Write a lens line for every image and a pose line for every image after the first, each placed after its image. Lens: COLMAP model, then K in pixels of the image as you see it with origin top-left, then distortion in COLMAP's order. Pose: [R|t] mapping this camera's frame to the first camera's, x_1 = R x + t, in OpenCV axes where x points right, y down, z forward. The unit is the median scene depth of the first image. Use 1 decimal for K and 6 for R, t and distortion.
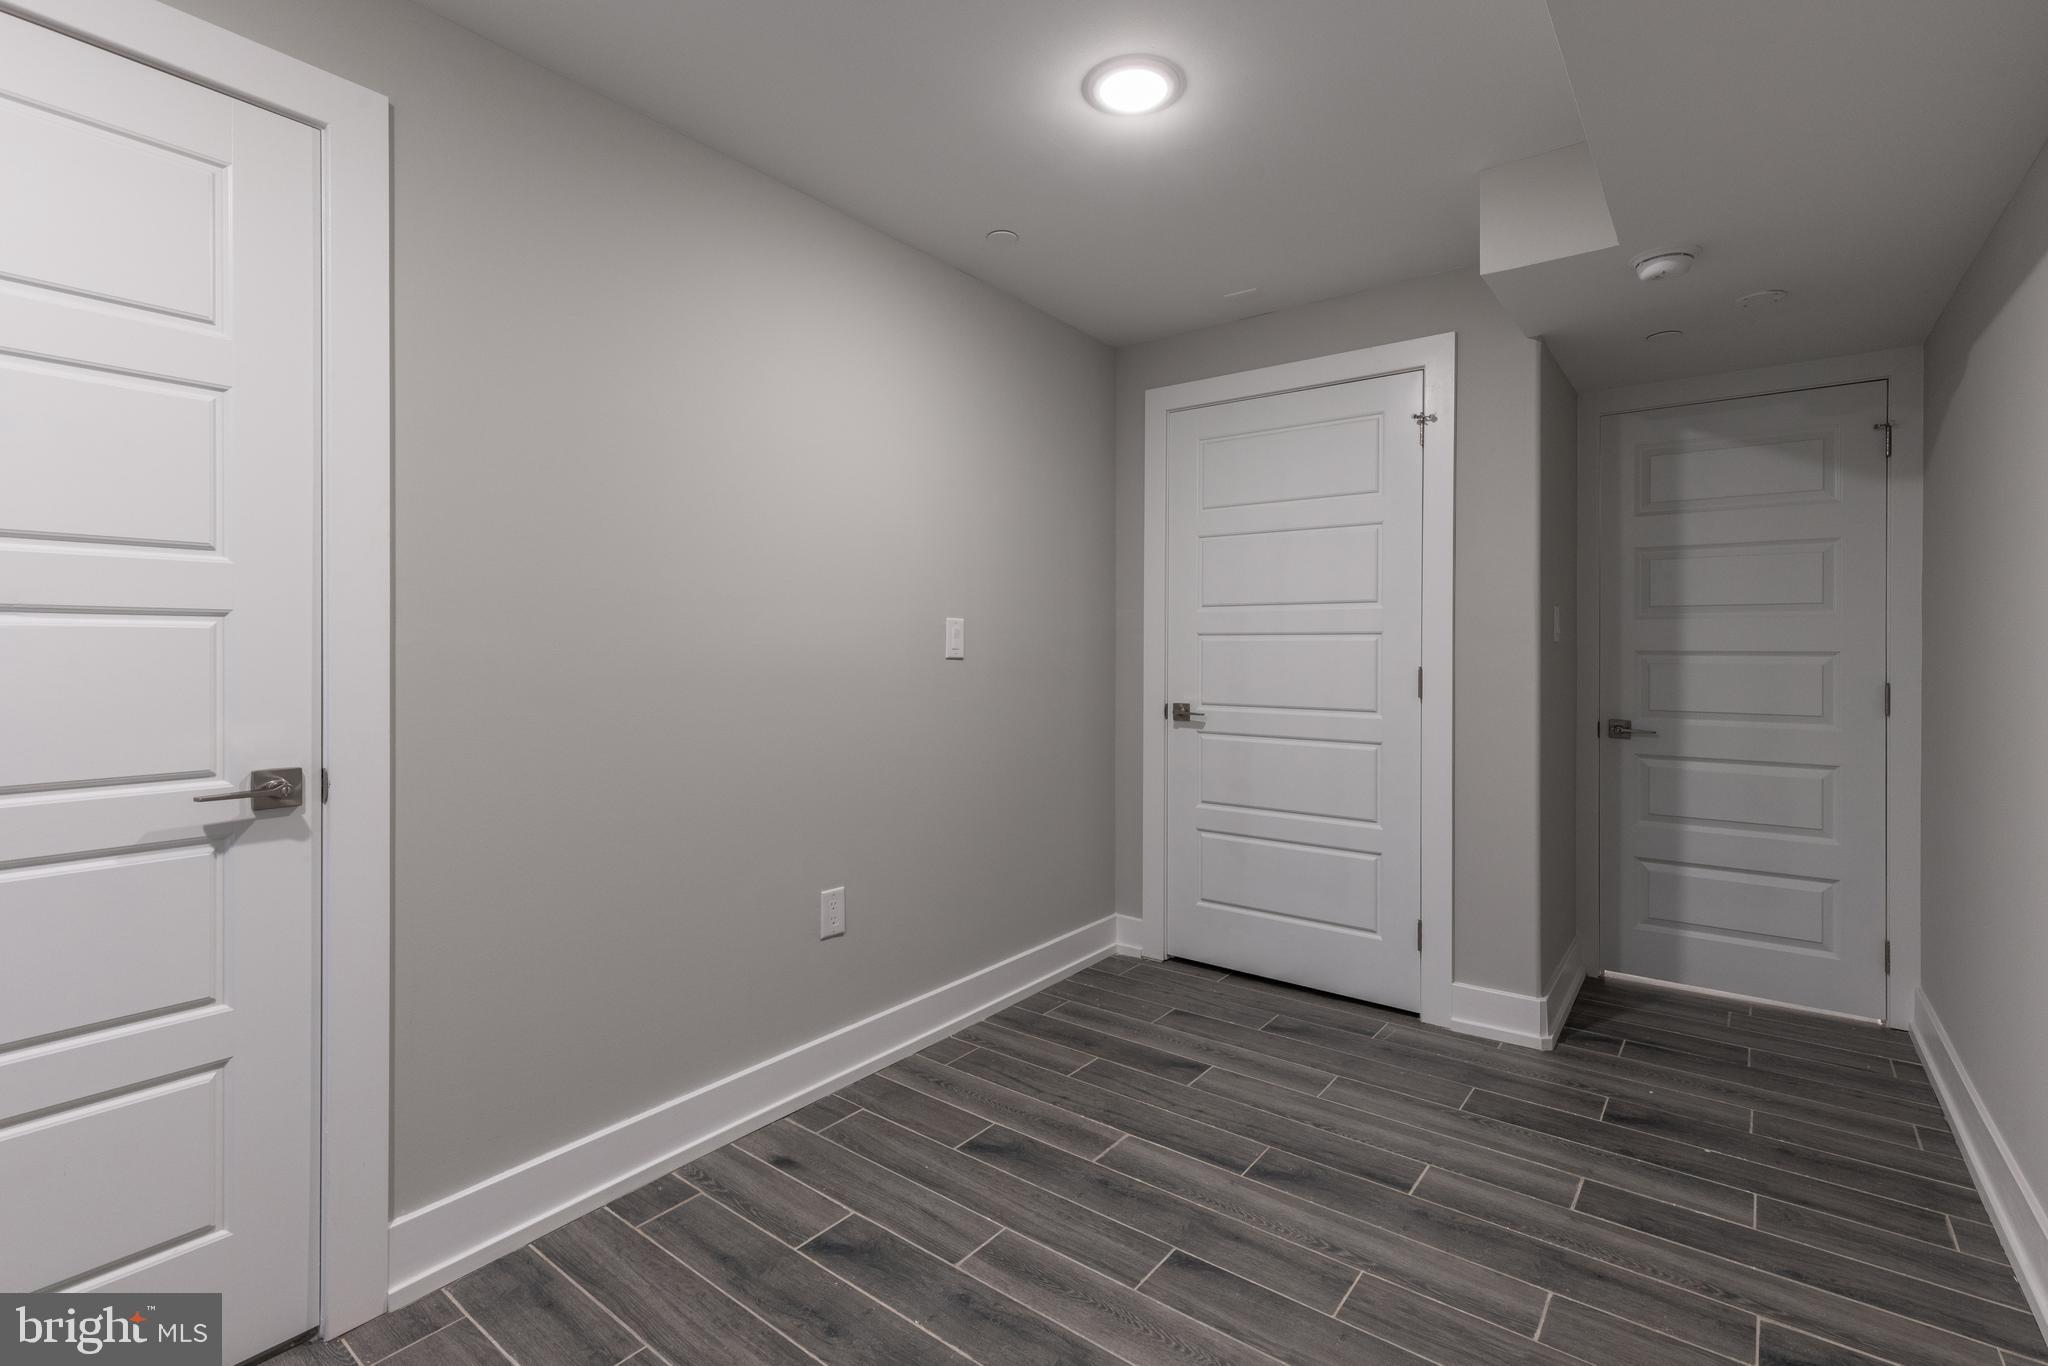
lens RADIAL K [[924.8, 0, 1030.5], [0, 924.8, 663.4], [0, 0, 1]] dist [0.004740, -0.000987]
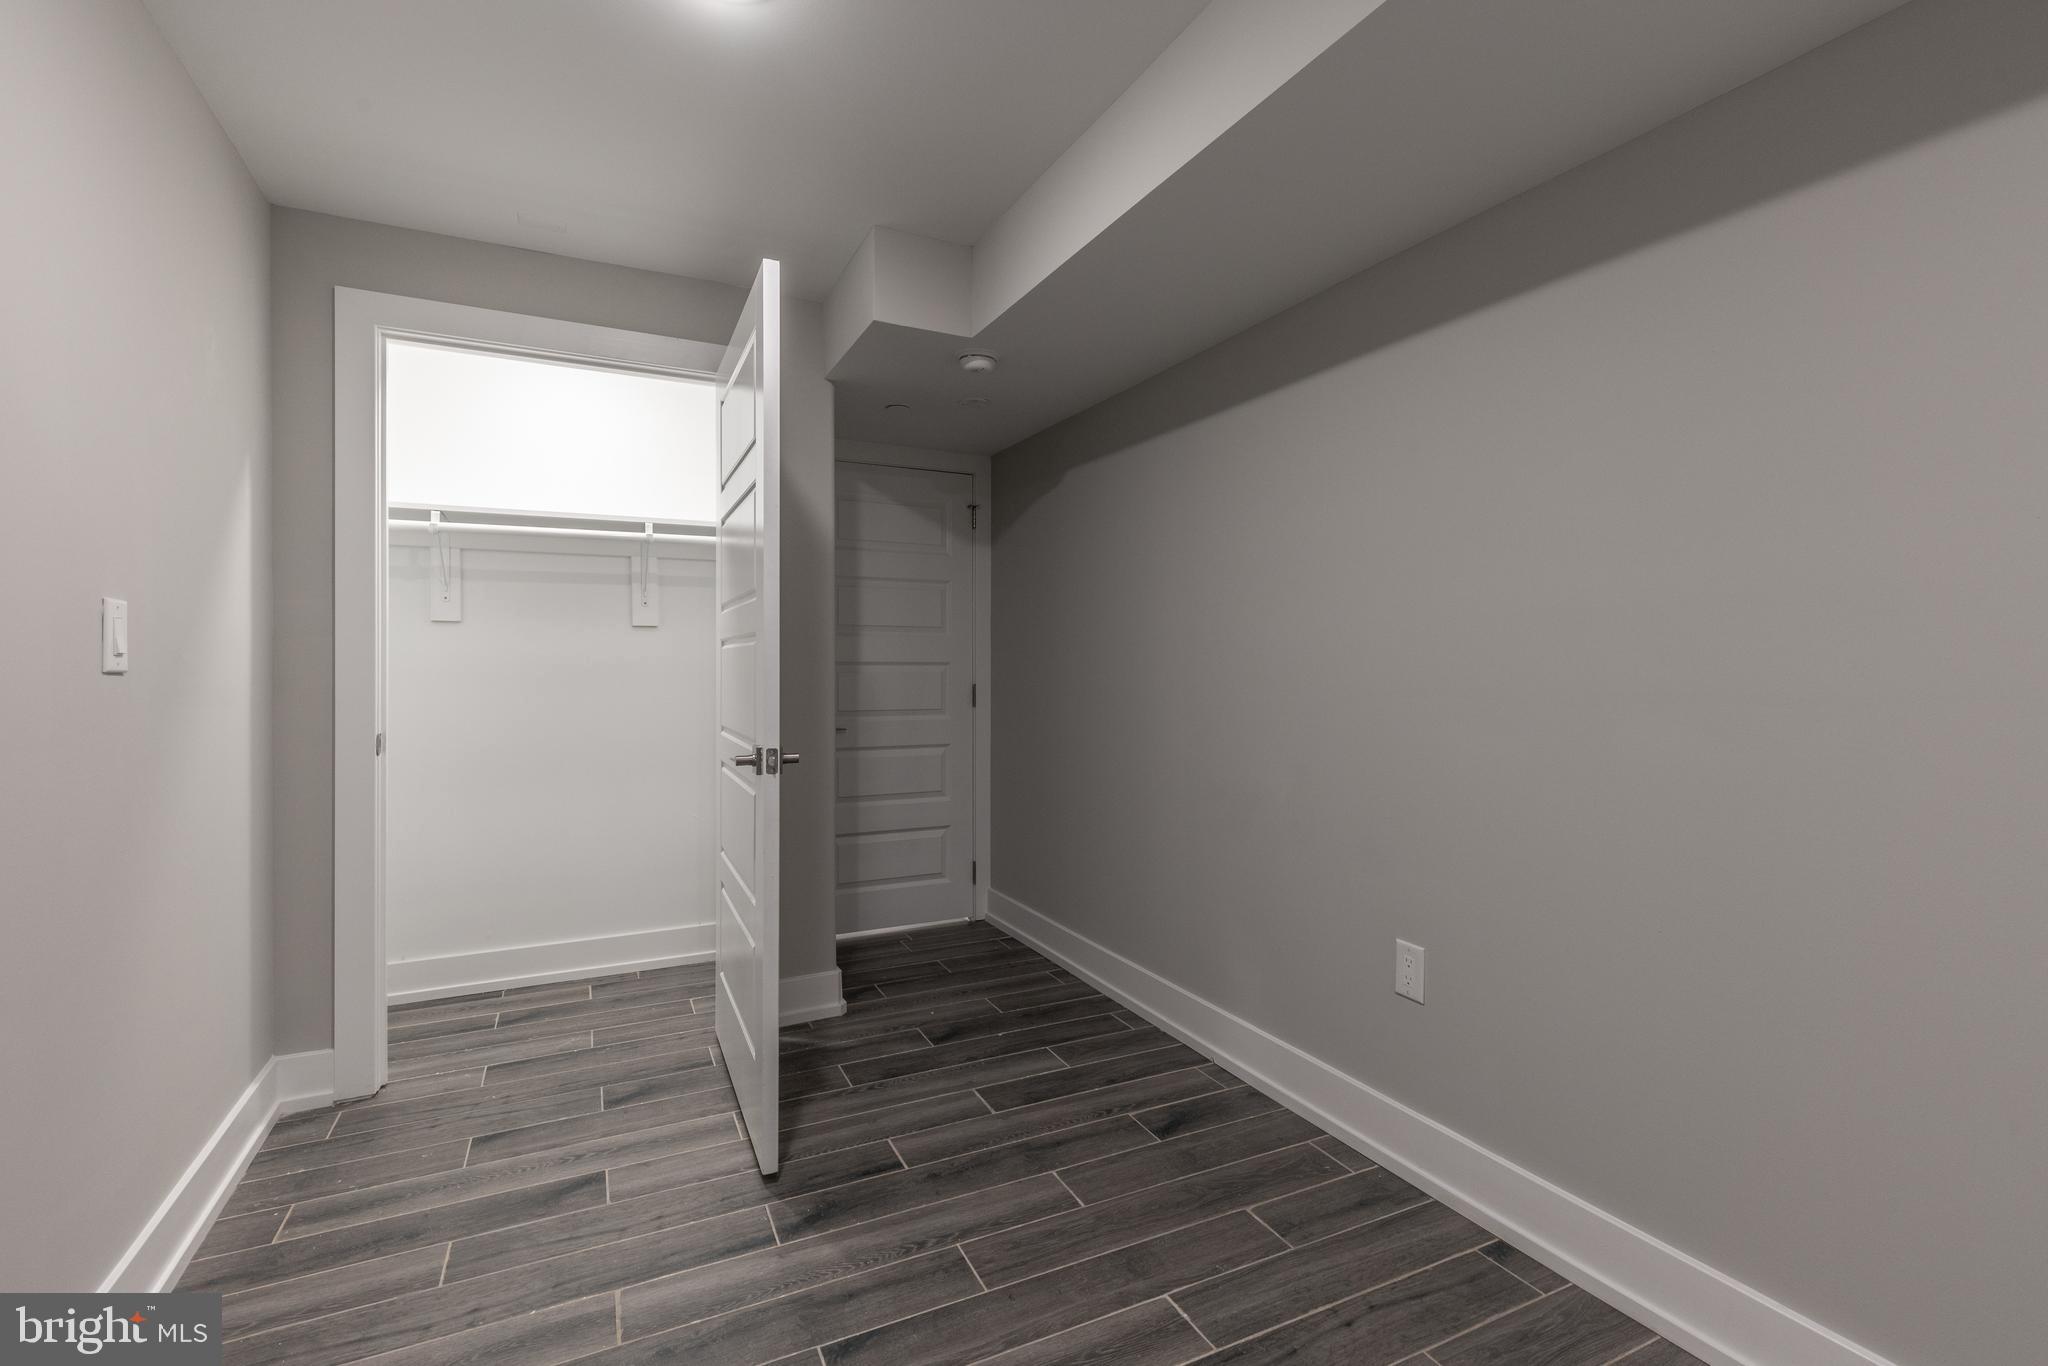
lens RADIAL K [[925.3, 0, 1037.4], [0, 925.3, 669.7], [0, 0, 1]] dist [0.005555, -0.000960]
pose [[0.444375, -0.006572, 0.895817, -0.434794], [0.014137, 0.999900, 0.000322, 0.000075], [-0.895729, 0.012521, 0.444424, 0.350083]]
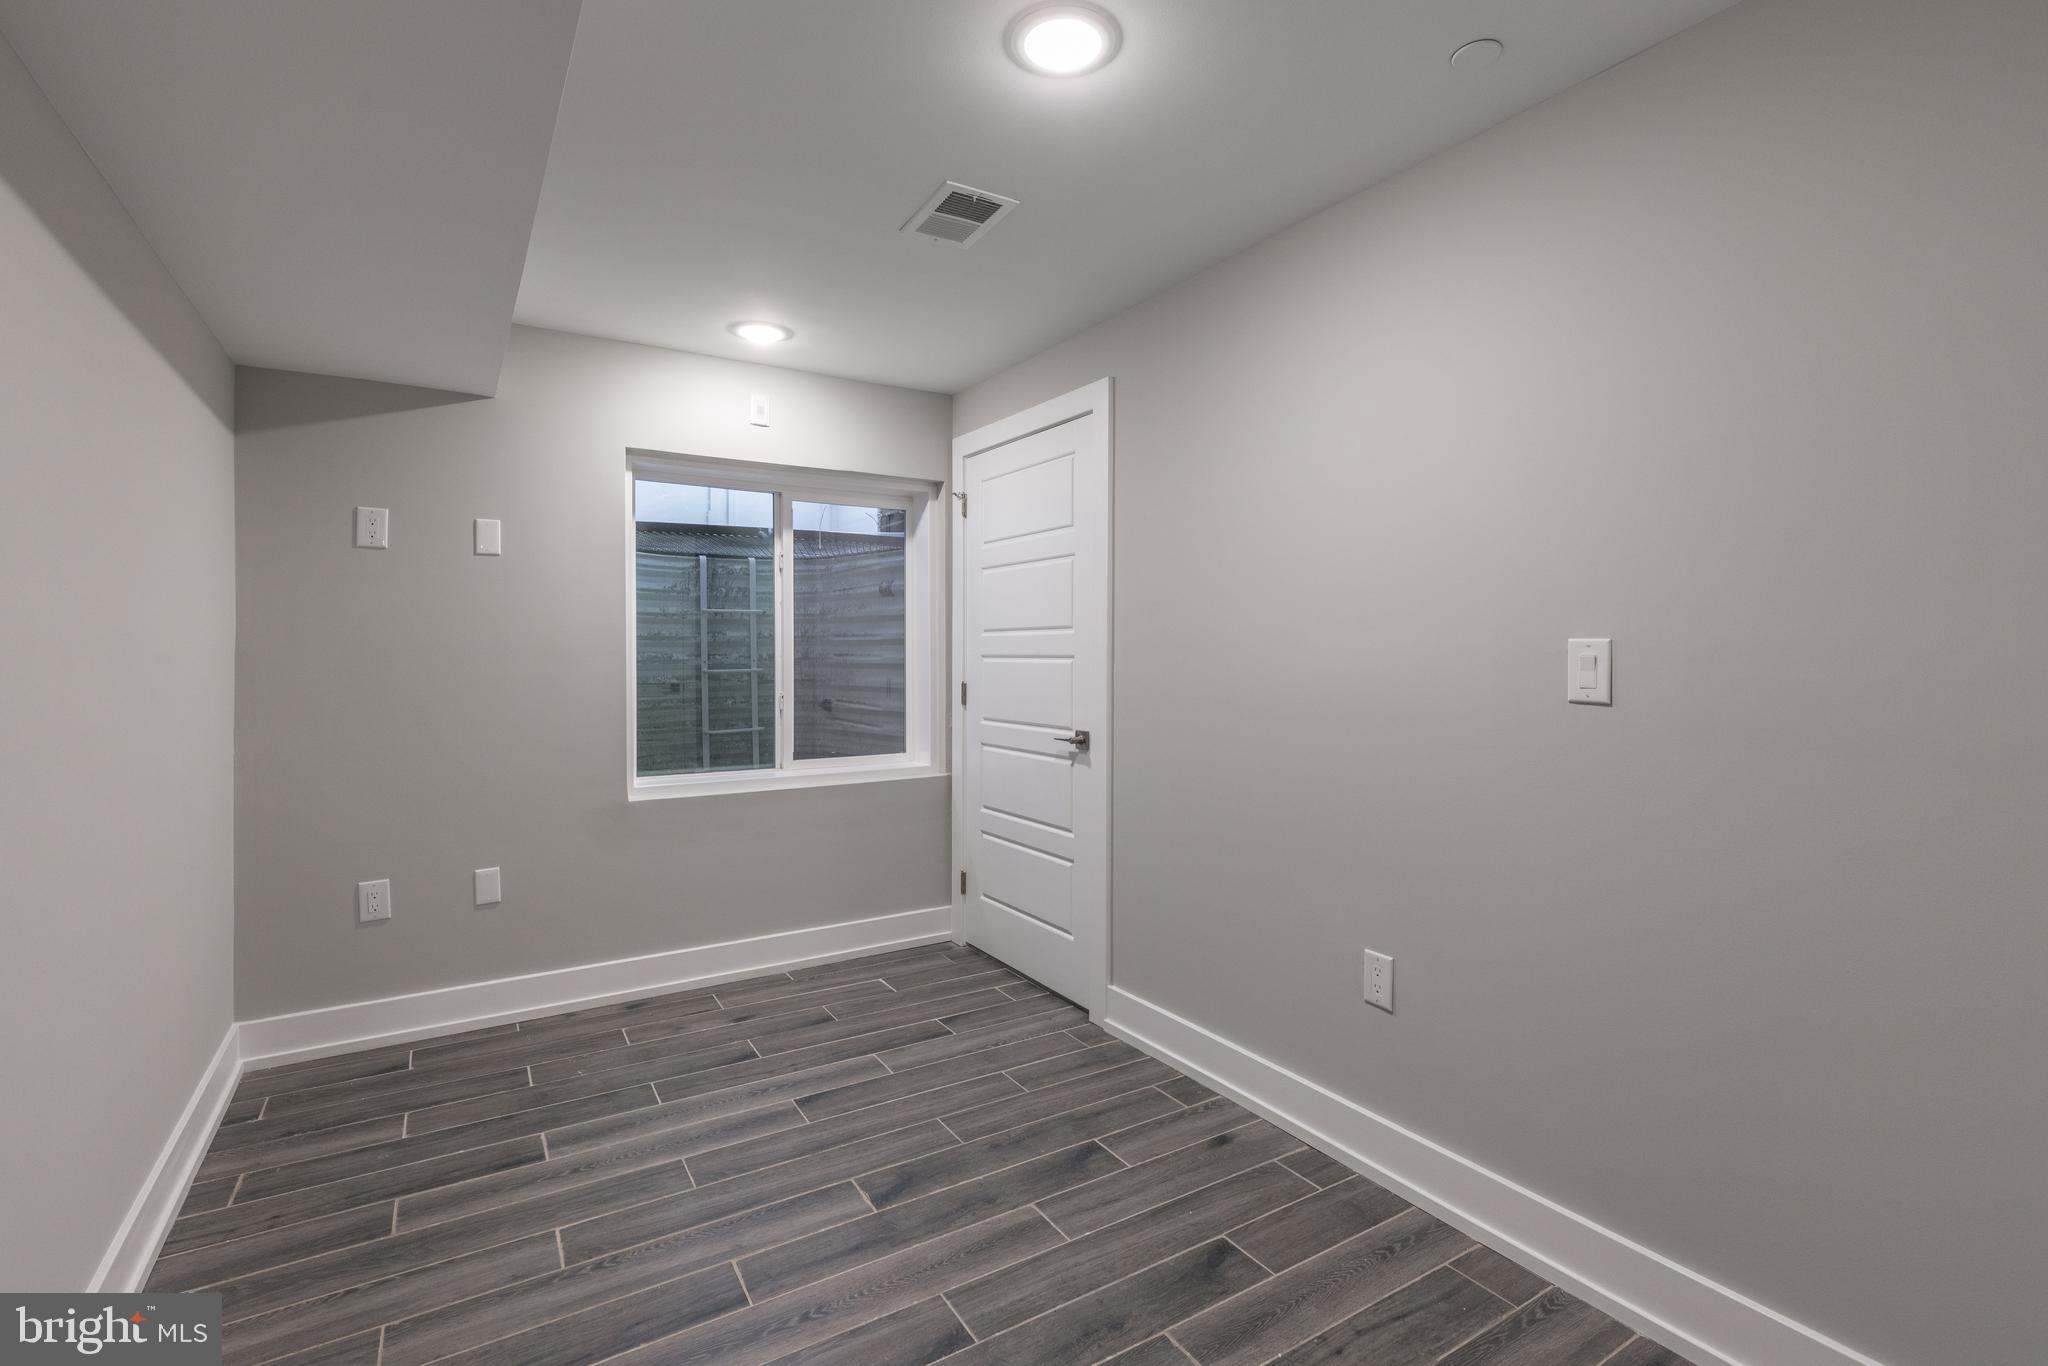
lens RADIAL K [[925.3, 0, 1037.4], [0, 925.3, 669.7], [0, 0, 1]] dist [0.005555, -0.000960]
pose [[-0.337188, 0.018945, -0.941247, 0.824604], [-0.011829, 0.999633, 0.024357, -0.050276], [0.941363, 0.019347, -0.336840, 1.125639]]
